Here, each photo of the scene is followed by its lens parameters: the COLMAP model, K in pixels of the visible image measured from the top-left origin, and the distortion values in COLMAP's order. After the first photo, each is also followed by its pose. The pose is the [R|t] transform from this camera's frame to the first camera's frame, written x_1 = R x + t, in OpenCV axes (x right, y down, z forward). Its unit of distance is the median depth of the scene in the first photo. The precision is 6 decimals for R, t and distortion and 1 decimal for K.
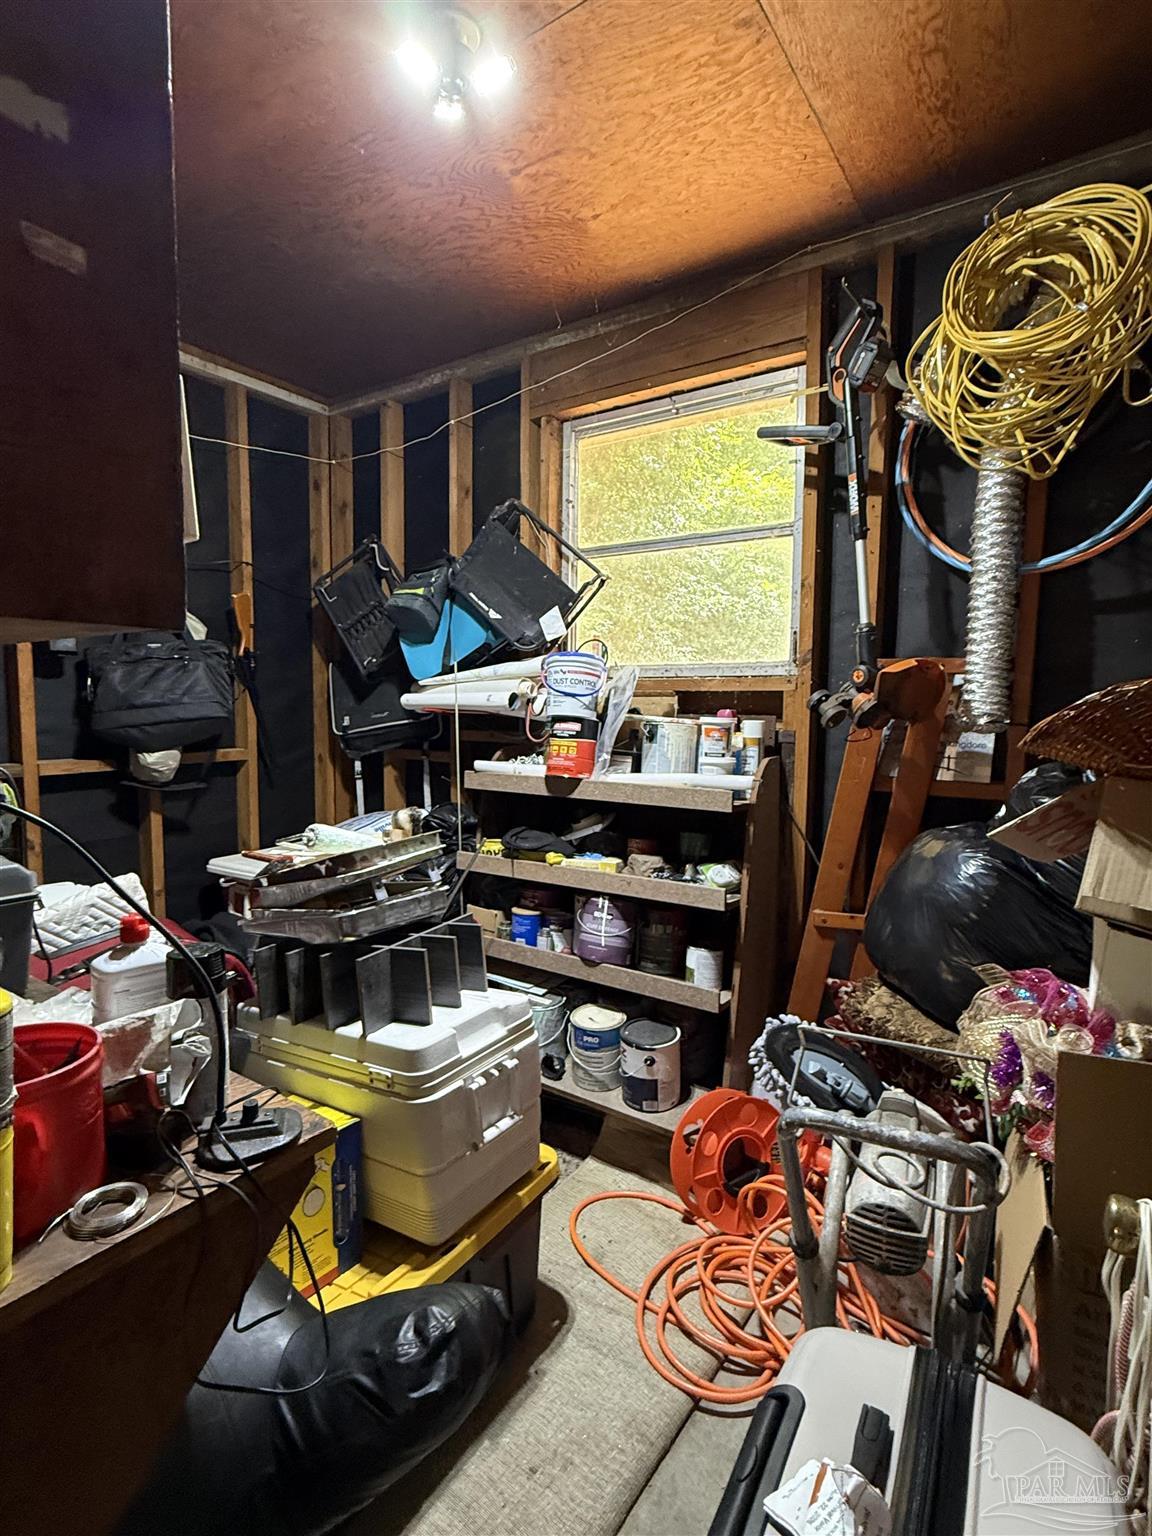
lens RADIAL K [[767.8, 0, 576.0], [0, 767.8, 768.0], [0, 0, 1]] dist [-0.003800, -0.000386]
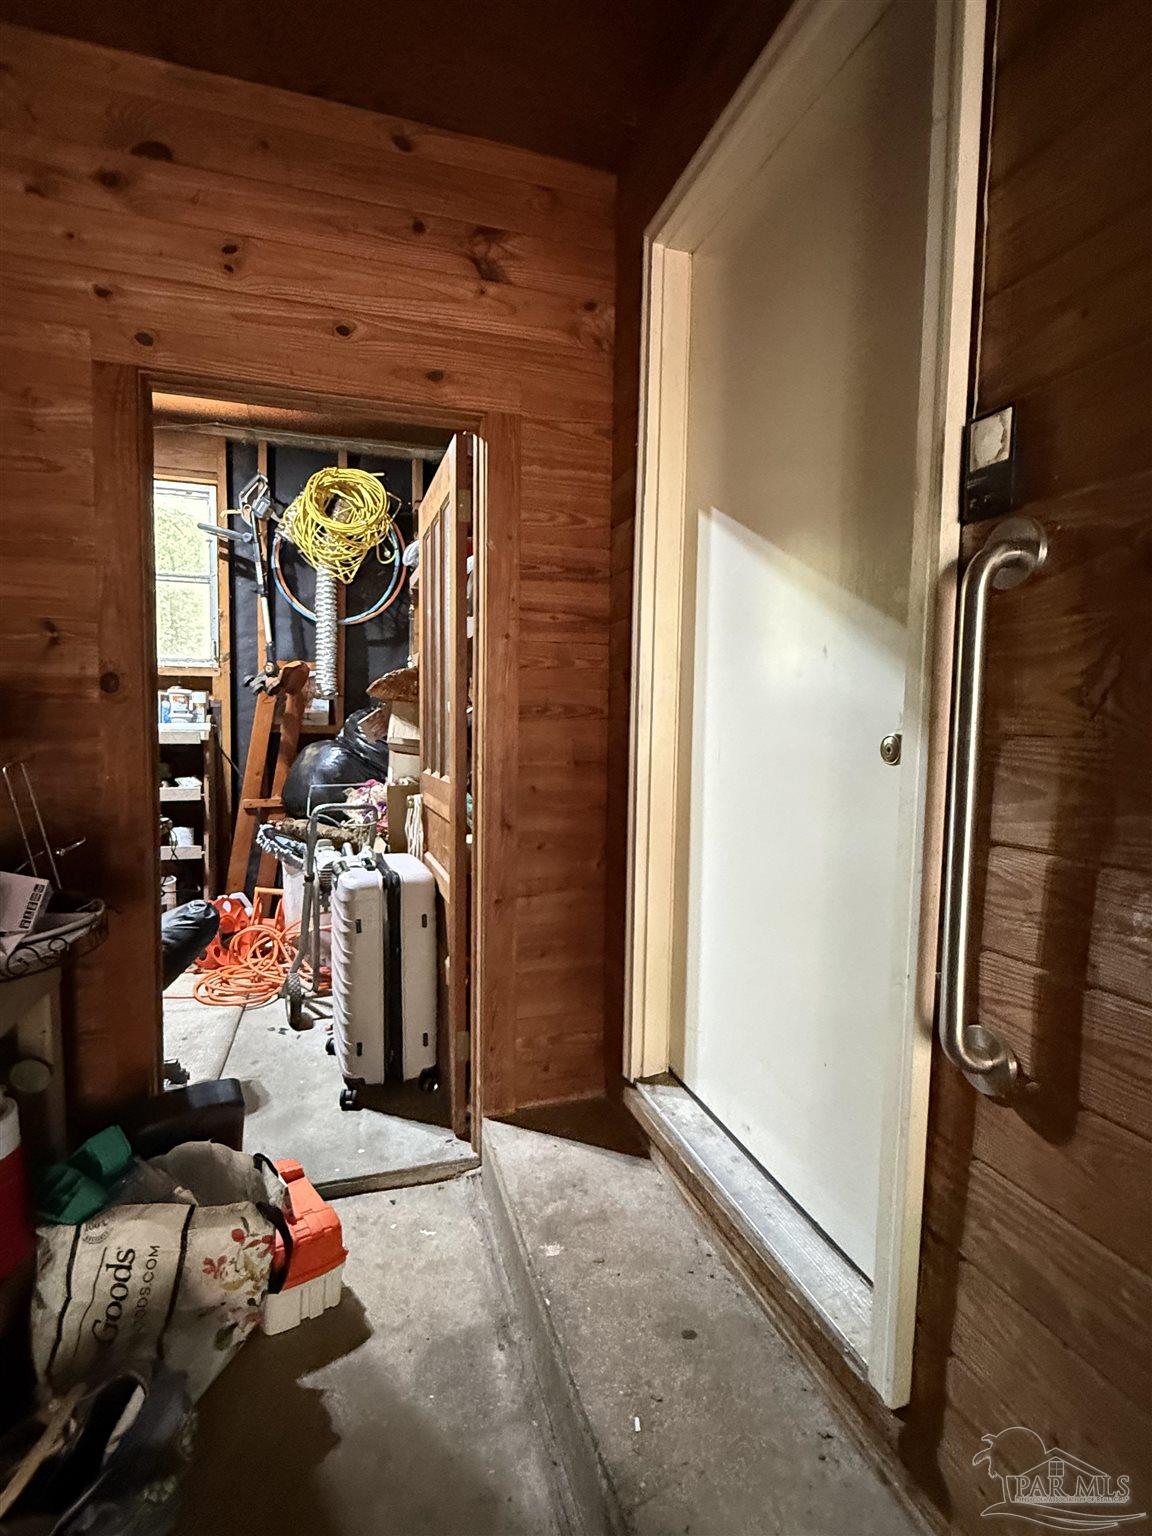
lens RADIAL K [[767.8, 0, 576.0], [0, 767.8, 768.0], [0, 0, 1]] dist [-0.003800, -0.000386]
pose [[0.609151, -0.047225, 0.791647, -0.646658], [0.057387, 0.998233, 0.015391, 0.133220], [-0.790975, 0.036055, 0.610785, -0.721486]]
